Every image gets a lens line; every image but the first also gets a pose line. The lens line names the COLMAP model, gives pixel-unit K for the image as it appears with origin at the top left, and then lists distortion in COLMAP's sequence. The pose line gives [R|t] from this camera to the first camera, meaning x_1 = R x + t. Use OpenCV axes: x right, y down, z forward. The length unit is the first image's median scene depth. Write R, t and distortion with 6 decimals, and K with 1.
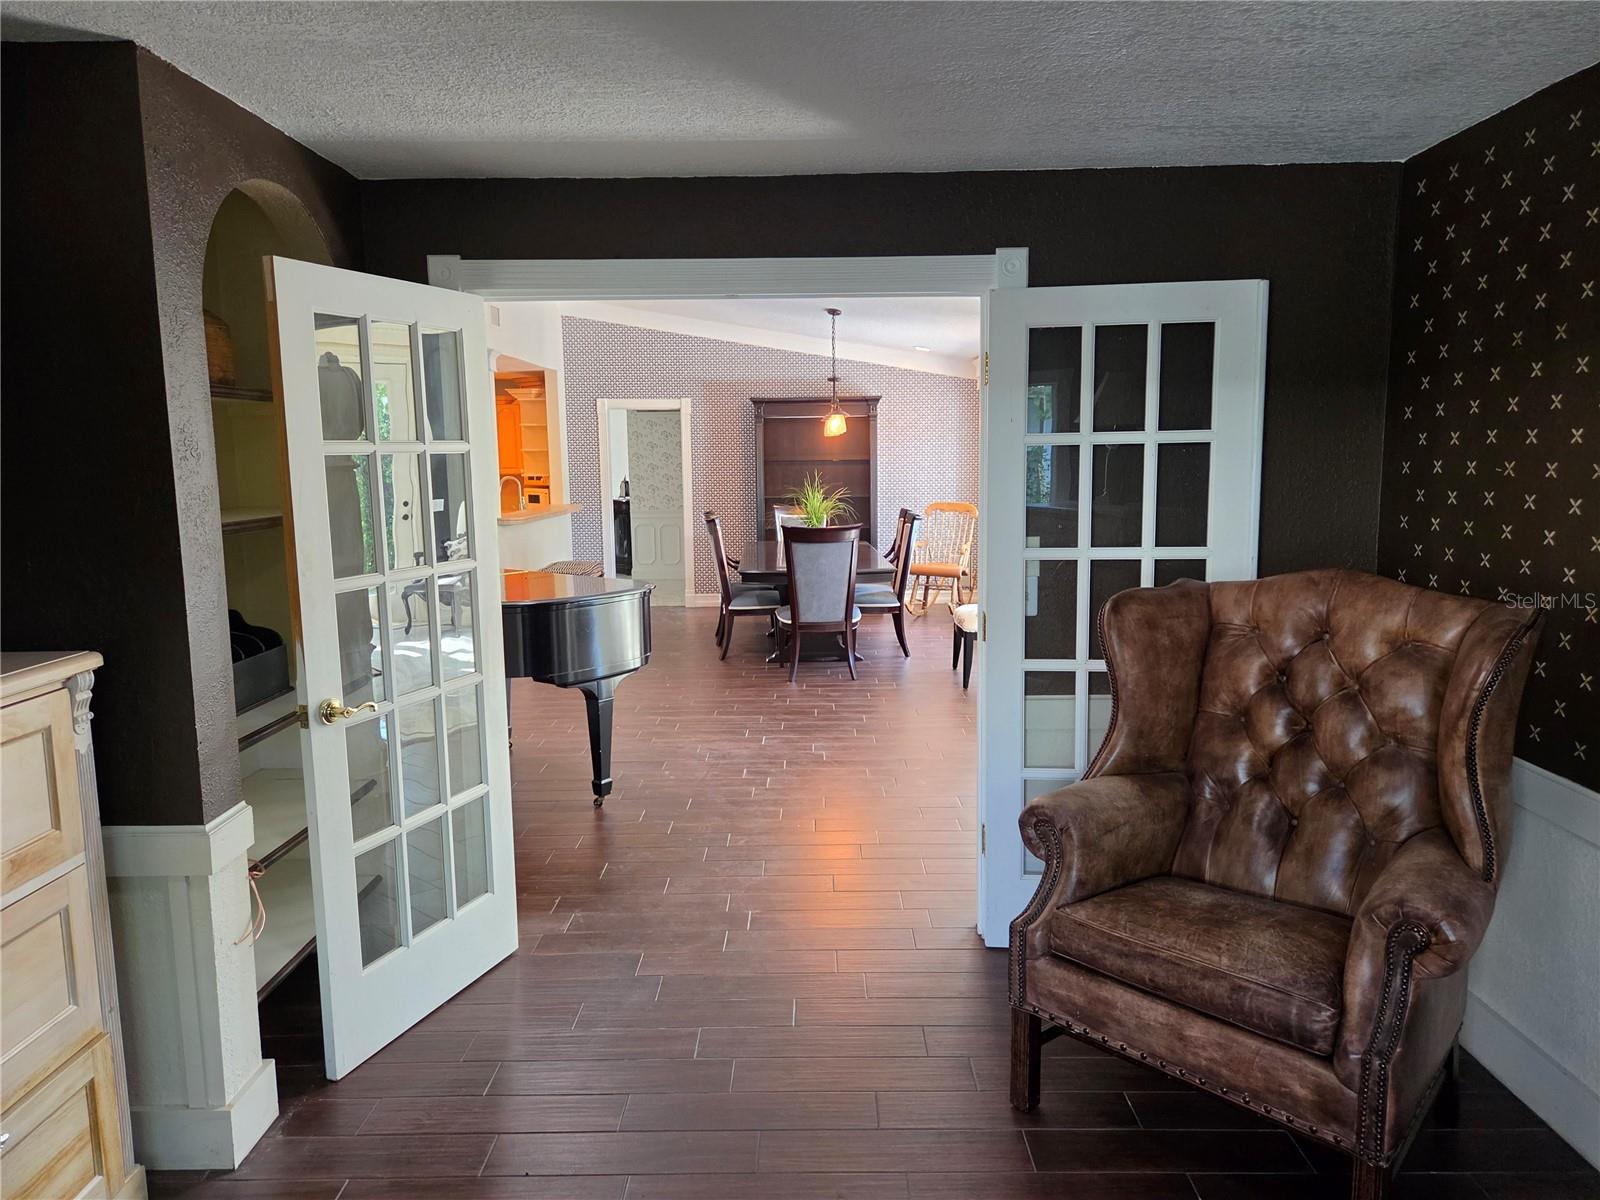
lens RADIAL K [[1076.7, 0, 803.1], [0, 1076.7, 600.5], [0, 0, 1]] dist [0.046482, -0.034114]
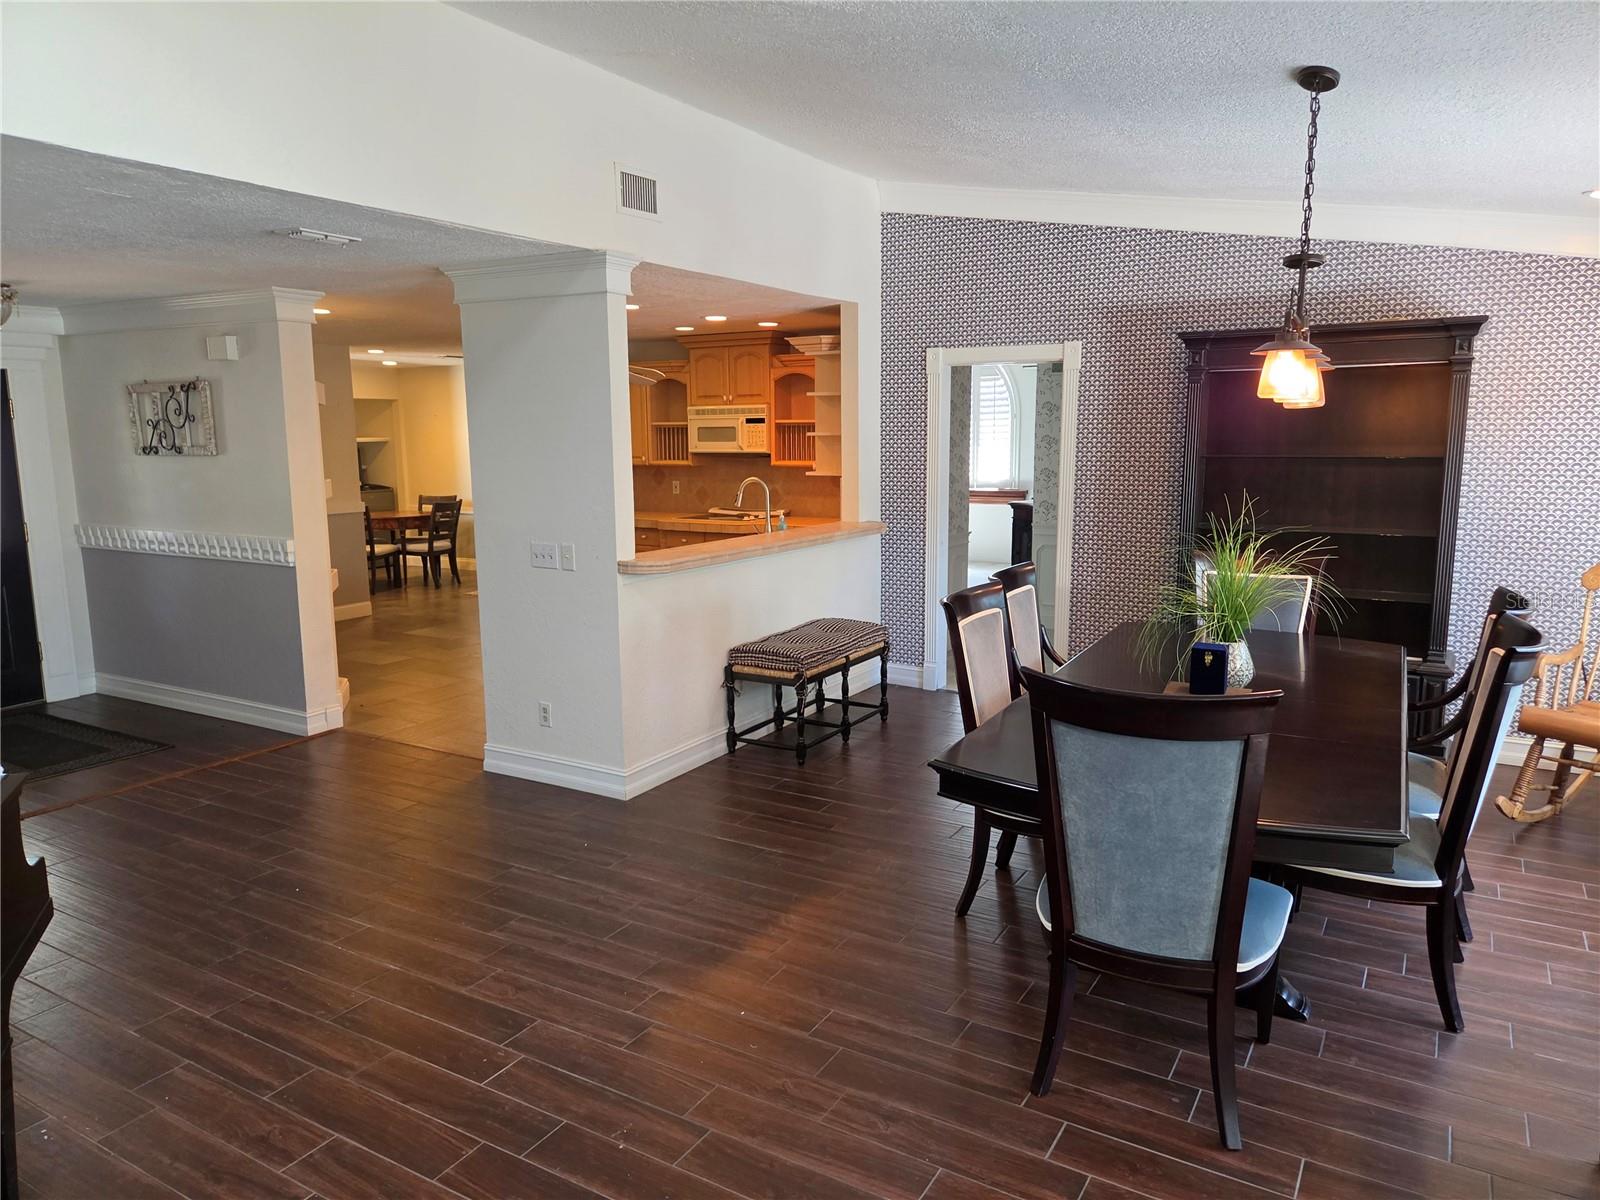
lens RADIAL K [[1076.7, 0, 792.6], [0, 1076.7, 601.7], [0, 0, 1]] dist [0.046482, -0.034114]
pose [[0.860320, 0.085599, -0.502516, 0.062472], [-0.072387, 0.996325, 0.045786, -0.071763], [0.504589, -0.003015, 0.863354, 0.463907]]
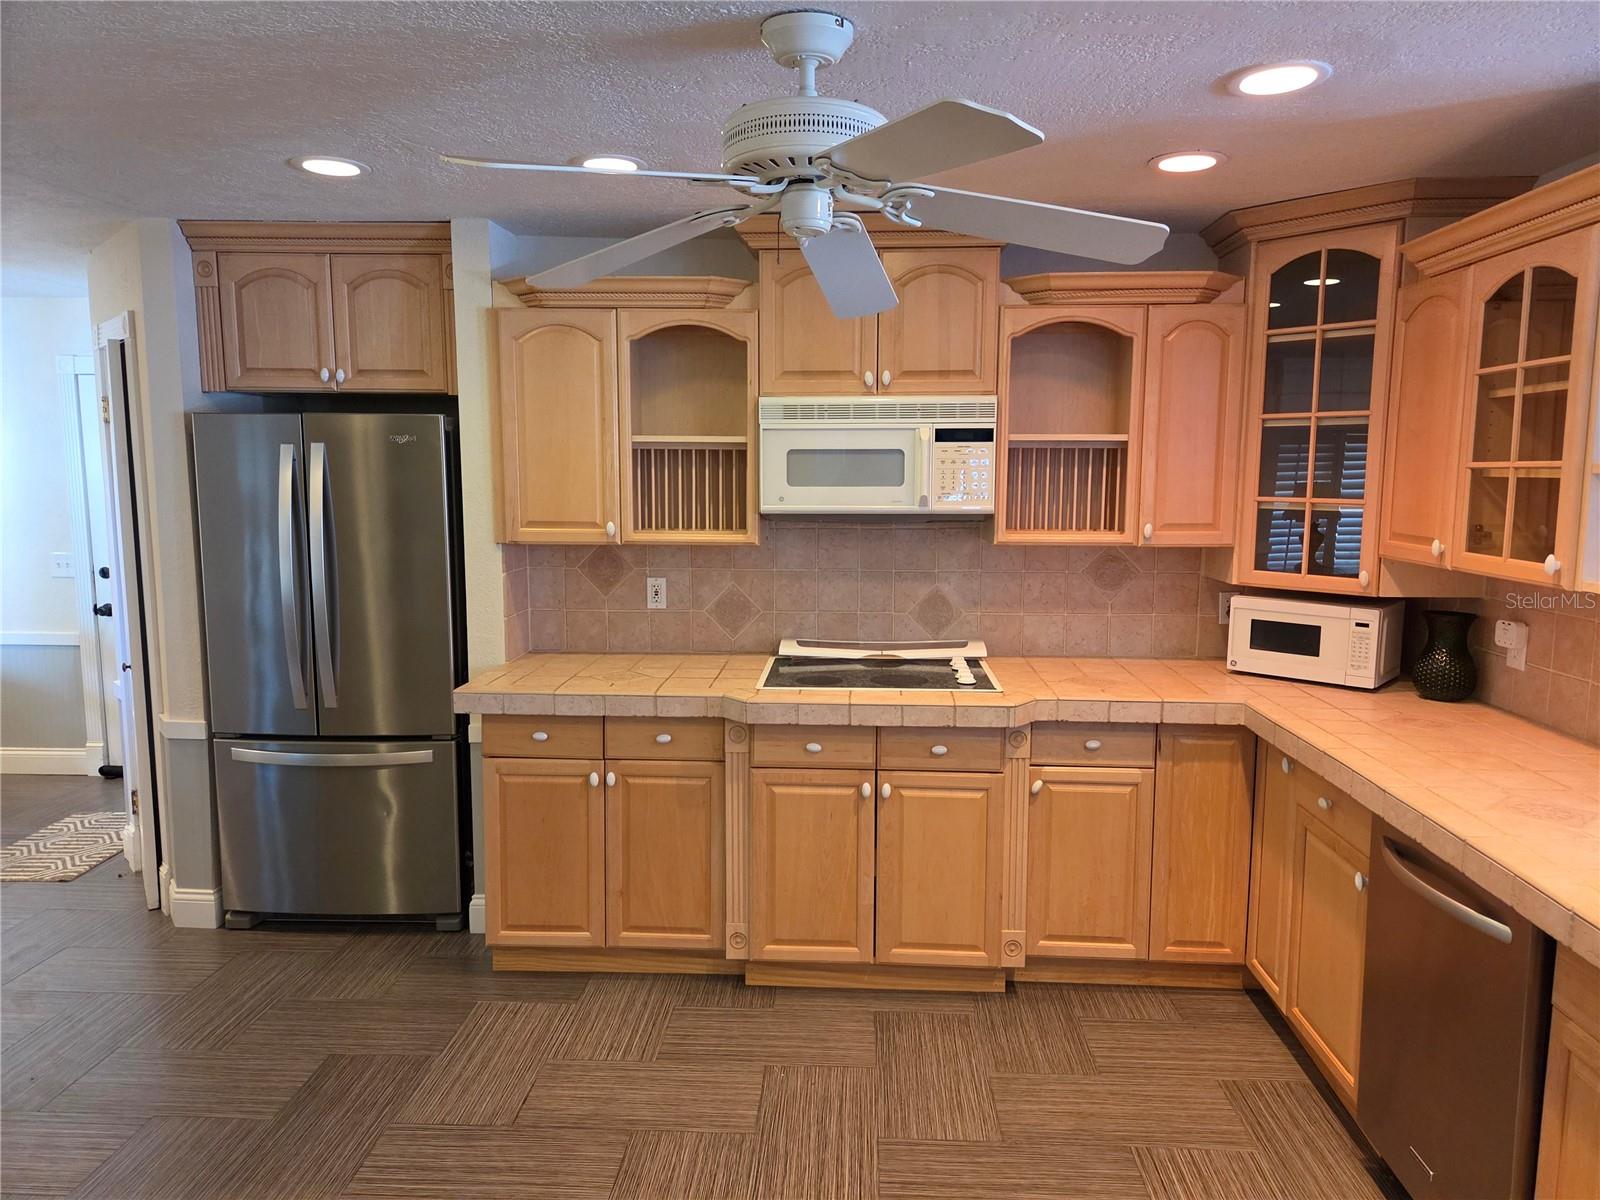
lens RADIAL K [[1076.7, 0, 808.3], [0, 1076.7, 595.8], [0, 0, 1]] dist [0.046482, -0.034114]
pose [[0.999018, 0.019072, -0.039985, -0.318700], [-0.019610, 0.999722, -0.013124, -0.105593], [0.039723, 0.013895, 0.999114, 0.749615]]
